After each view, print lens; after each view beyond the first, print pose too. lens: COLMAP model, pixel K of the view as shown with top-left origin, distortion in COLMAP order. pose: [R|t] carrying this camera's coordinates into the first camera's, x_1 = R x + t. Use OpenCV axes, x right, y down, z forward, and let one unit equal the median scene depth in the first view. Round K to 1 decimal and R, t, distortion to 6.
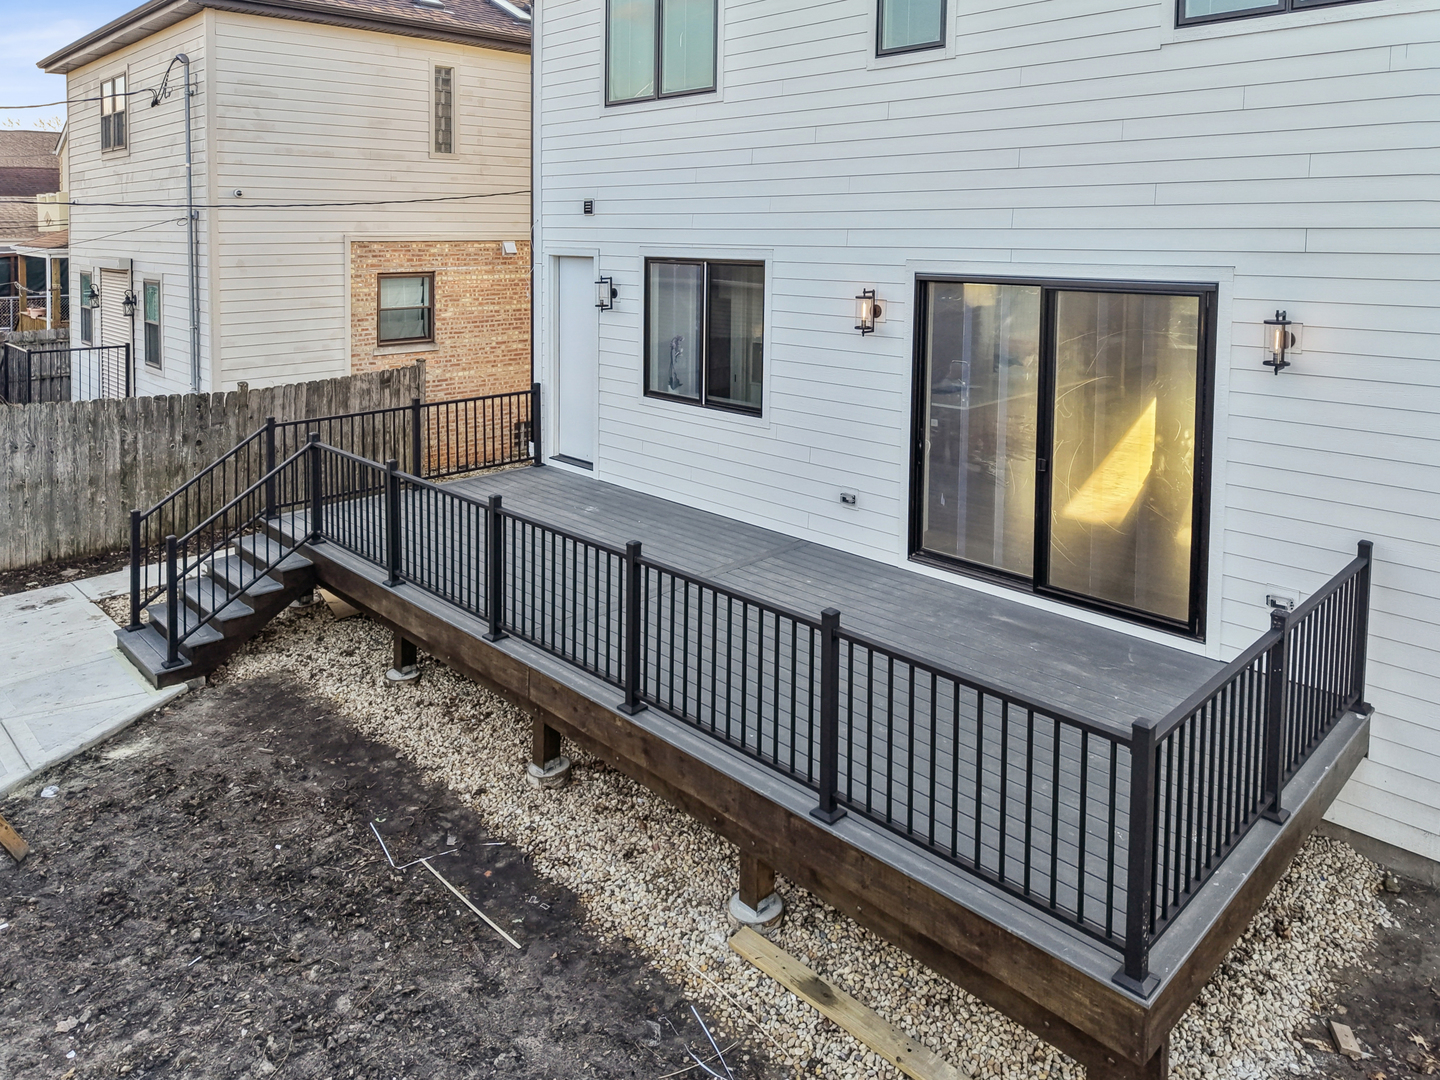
lens RADIAL K [[1052.2, 0, 720.8], [0, 1052.2, 293.5], [0, 0, 1]] dist [0.057694, -0.035327]
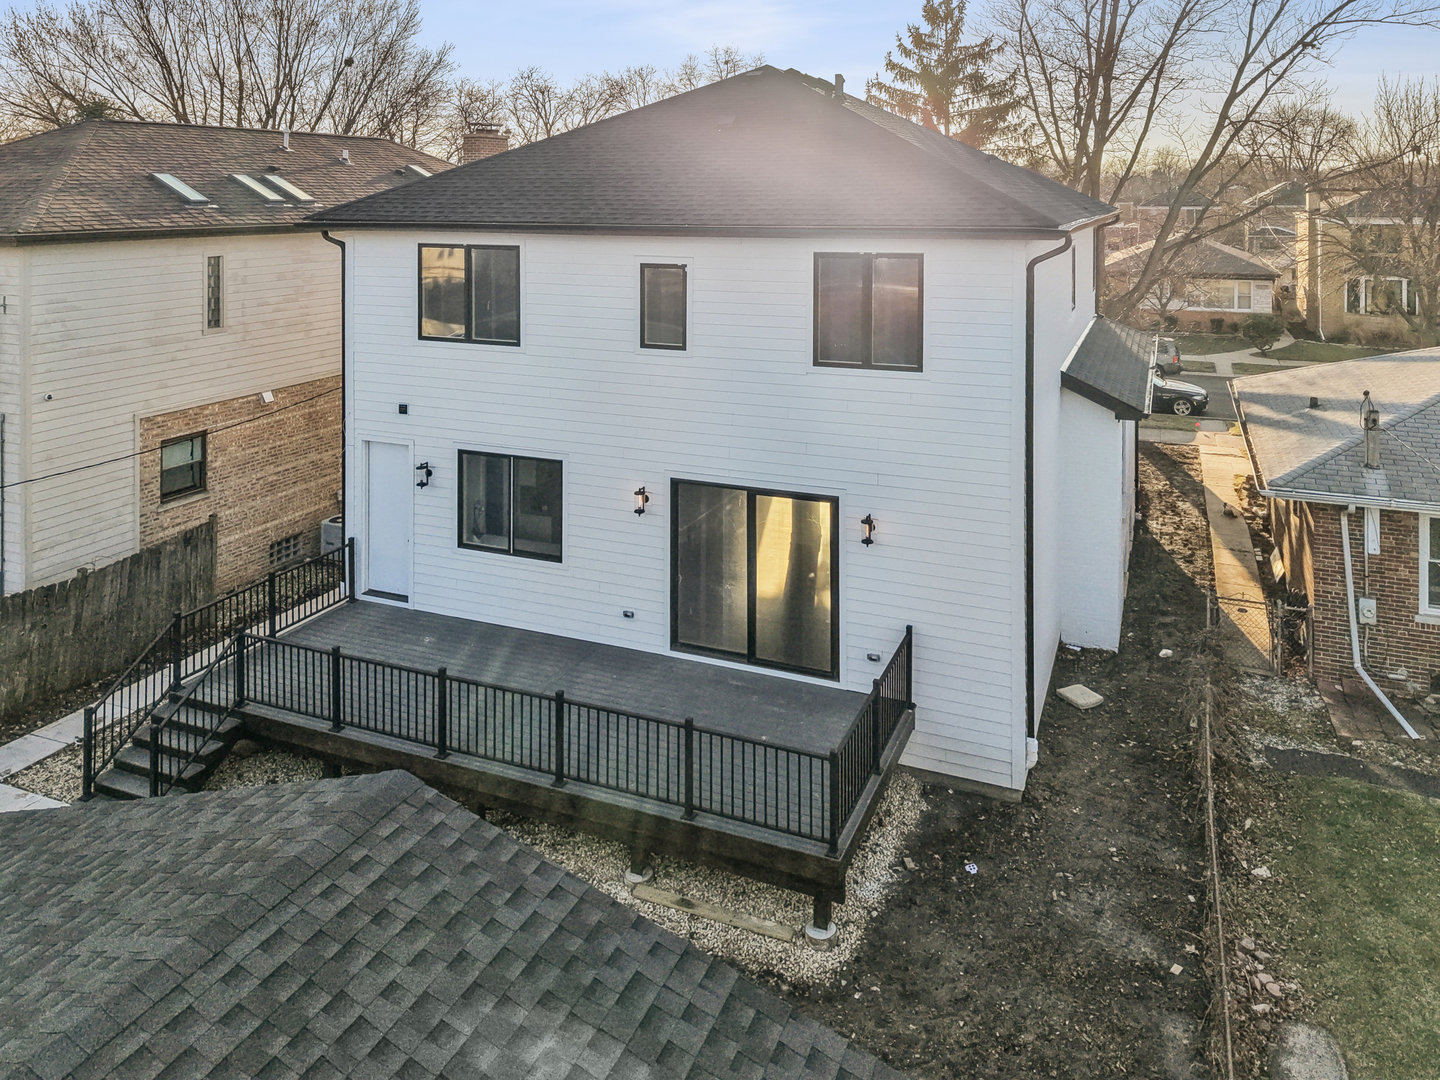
lens RADIAL K [[1052.2, 0, 720.8], [0, 1052.2, 293.5], [0, 0, 1]] dist [0.057694, -0.035327]
pose [[0.933639, -0.044549, 0.355435, -0.339544], [0.042651, 0.999003, 0.013180, -0.351083], [-0.355668, 0.002854, 0.934608, -0.610321]]
